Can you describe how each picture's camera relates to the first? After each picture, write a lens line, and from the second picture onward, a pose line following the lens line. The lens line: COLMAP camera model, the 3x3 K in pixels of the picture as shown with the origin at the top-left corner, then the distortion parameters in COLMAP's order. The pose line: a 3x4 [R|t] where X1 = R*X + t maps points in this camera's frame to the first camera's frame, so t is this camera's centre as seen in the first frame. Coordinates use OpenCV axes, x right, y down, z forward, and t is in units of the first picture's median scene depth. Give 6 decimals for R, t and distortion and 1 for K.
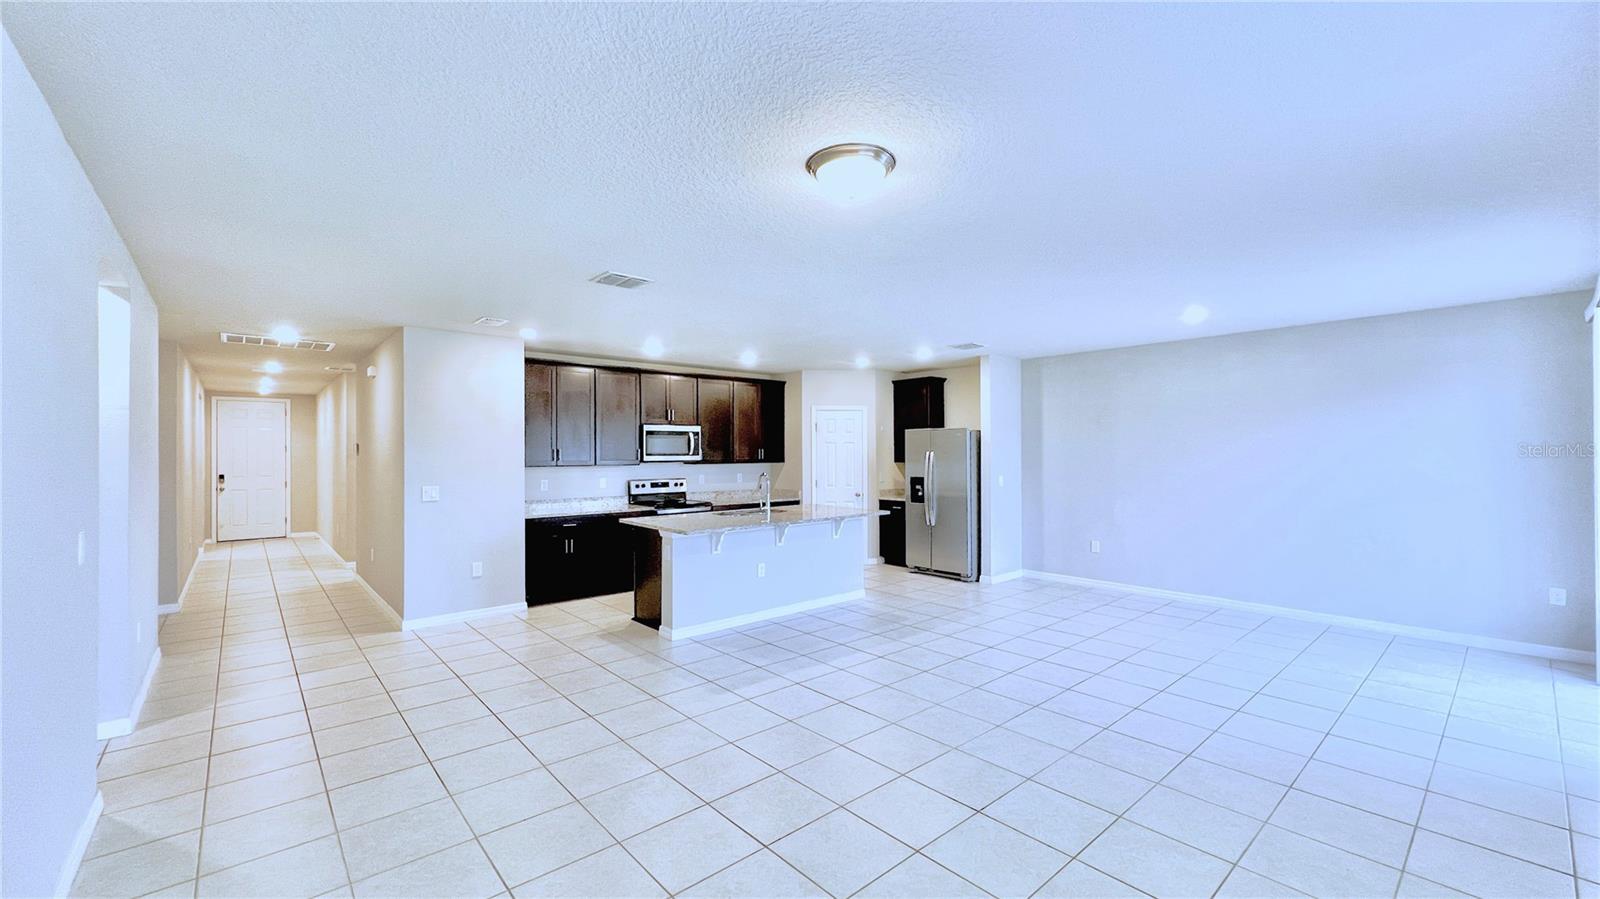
lens RADIAL K [[643.8, 0, 813.1], [0, 643.8, 453.1], [0, 0, 1]] dist [-0.000270, -0.000525]
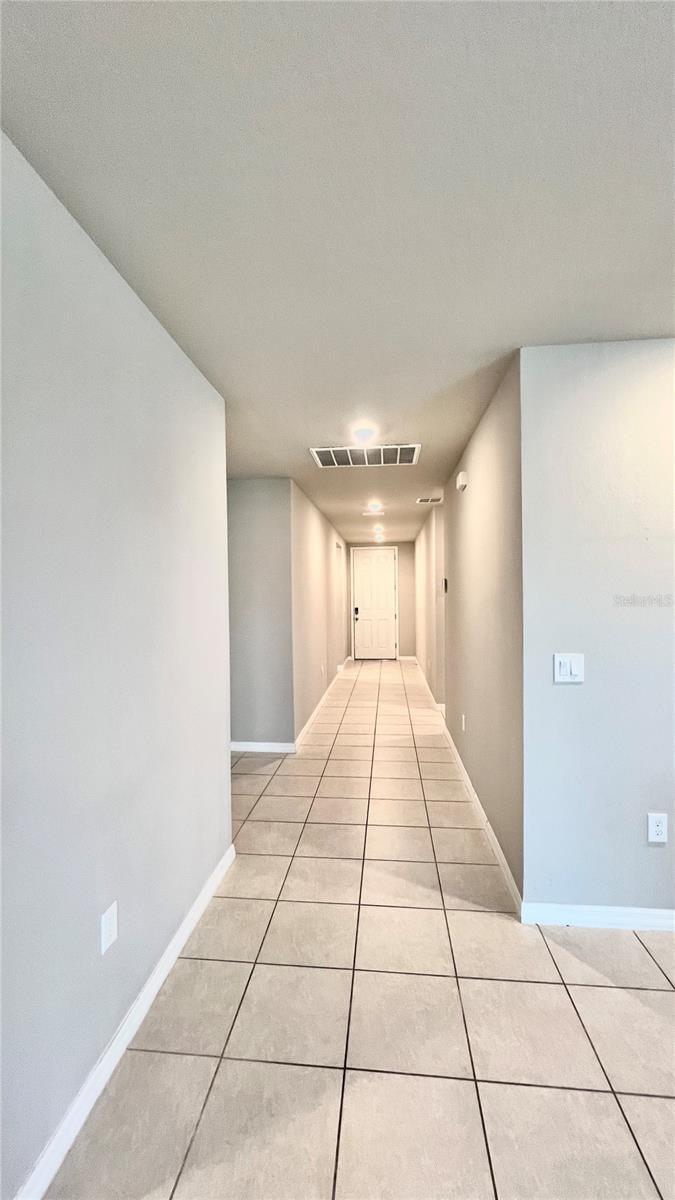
lens RADIAL K [[482.9, 0, 341.1], [0, 482.9, 591.1], [0, 0, 1]] dist [-0.000270, -0.000525]
pose [[0.679371, -0.006197, -0.733769, -0.310178], [0.007773, 0.999969, -0.001248, 0.001486], [0.733754, -0.004856, 0.679398, 0.431956]]
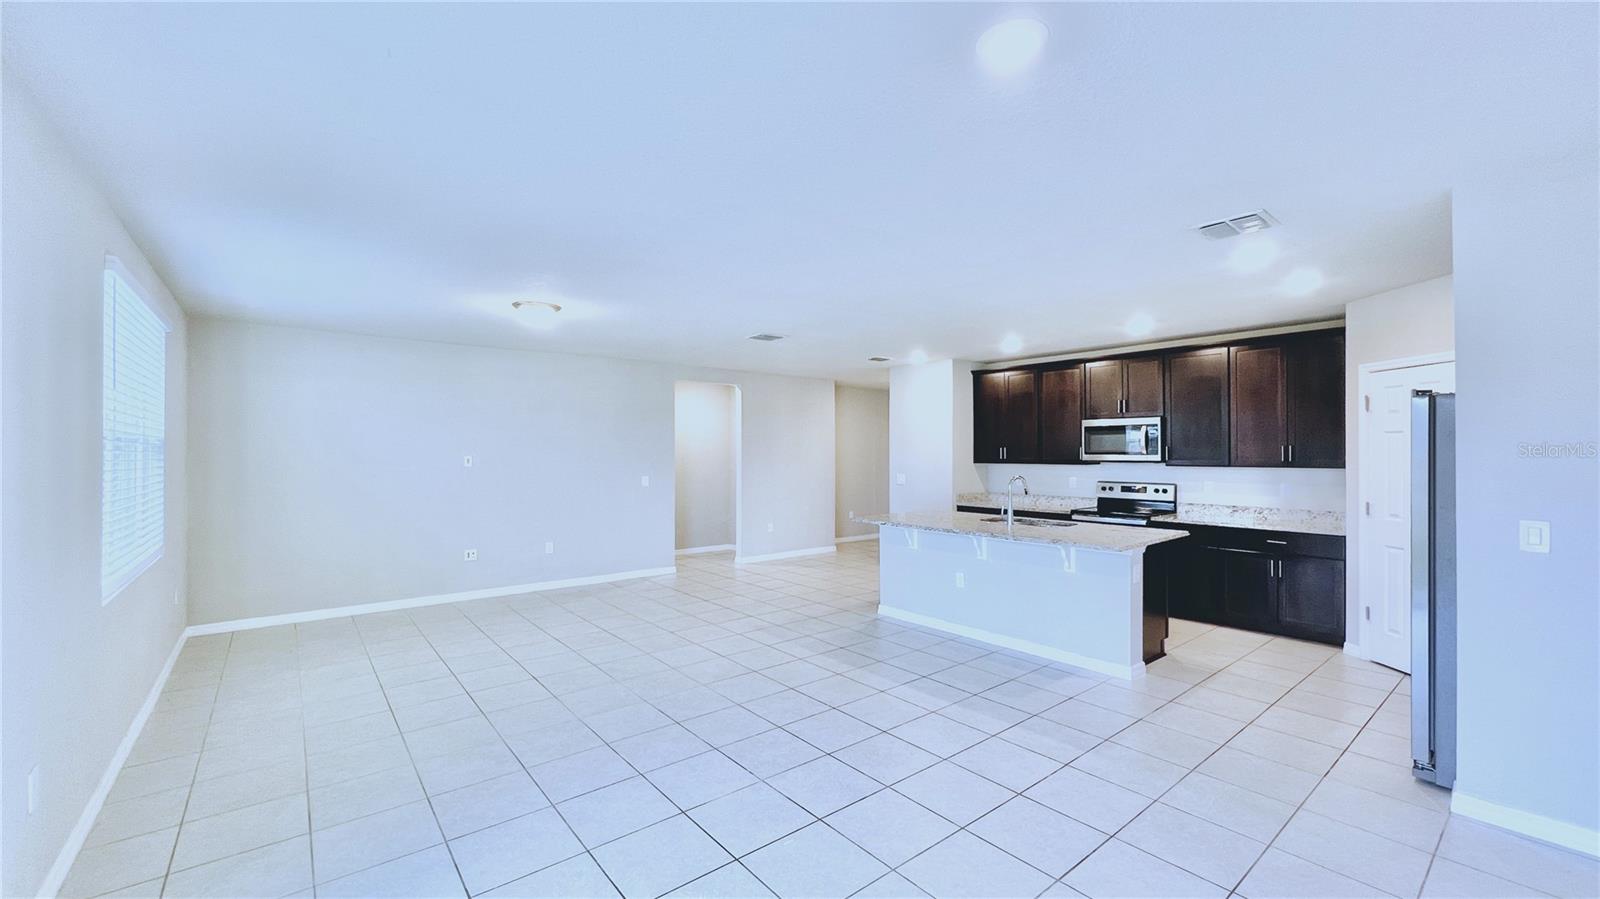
lens RADIAL K [[643.8, 0, 789.7], [0, 643.8, 448.0], [0, 0, 1]] dist [-0.000270, -0.000525]
pose [[-0.066782, -0.002391, -0.997765, 0.621749], [-0.000501, 0.999997, -0.002363, -0.002235], [0.997767, 0.000342, -0.066783, 0.600865]]
